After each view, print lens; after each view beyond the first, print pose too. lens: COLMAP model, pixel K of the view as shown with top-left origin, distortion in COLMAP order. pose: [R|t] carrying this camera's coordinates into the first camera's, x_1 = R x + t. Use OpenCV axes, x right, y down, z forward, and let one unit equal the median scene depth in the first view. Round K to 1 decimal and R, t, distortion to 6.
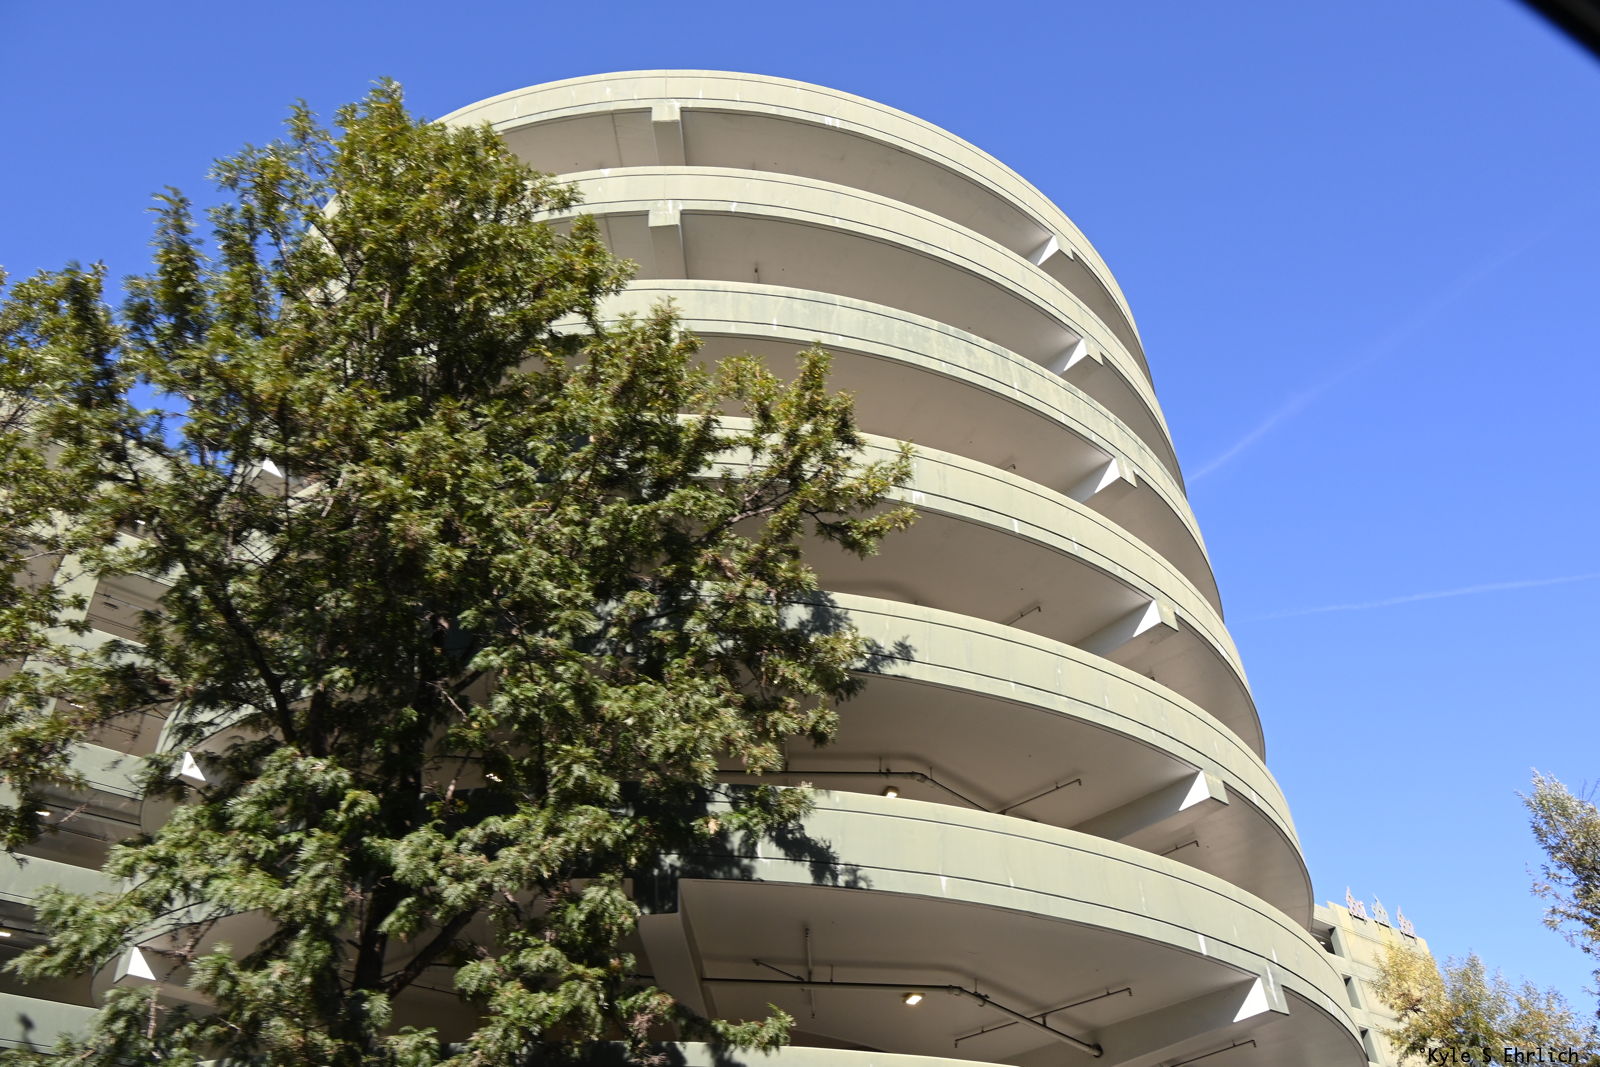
lens RADIAL K [[1216.1, 0, 800.0], [0, 1216.1, 533.5], [0, 0, 1]] dist [0.014322, -0.012071]
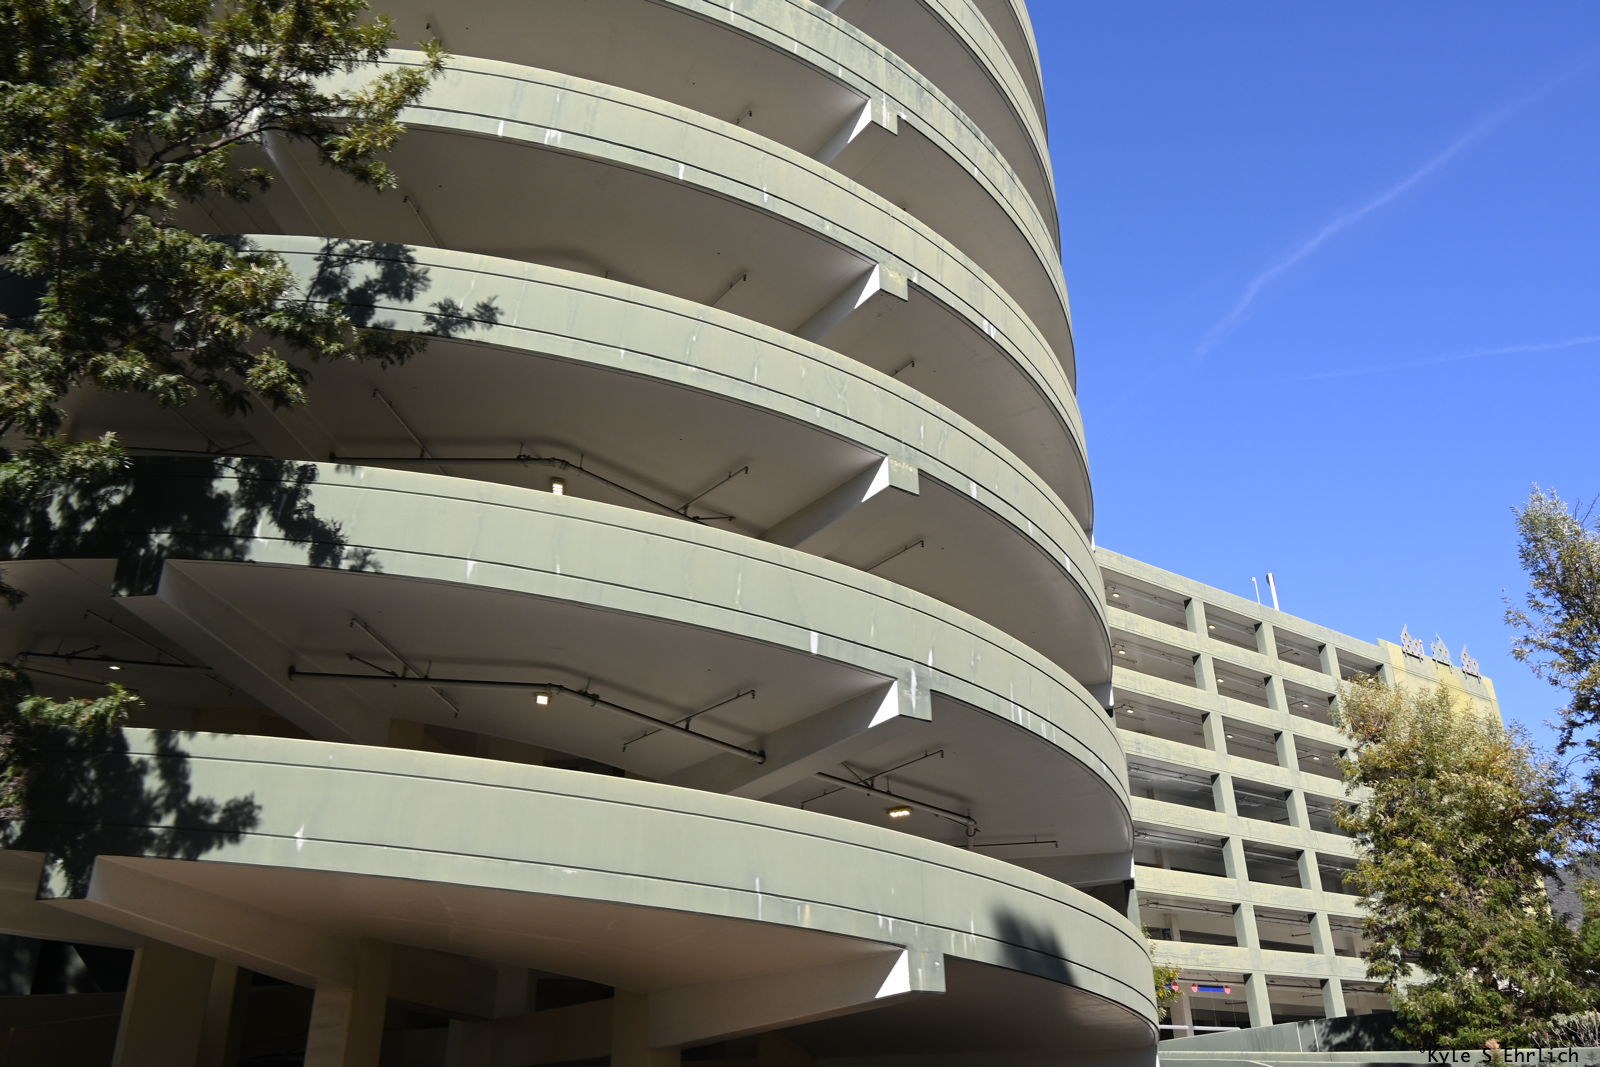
lens RADIAL K [[1216.1, 0, 800.0], [0, 1216.1, 533.5], [0, 0, 1]] dist [0.014322, -0.012071]
pose [[0.993473, 0.004040, -0.113998, 0.404637], [0.019336, 0.978945, 0.203207, 0.078770], [0.112419, -0.204085, 0.972477, 0.157093]]
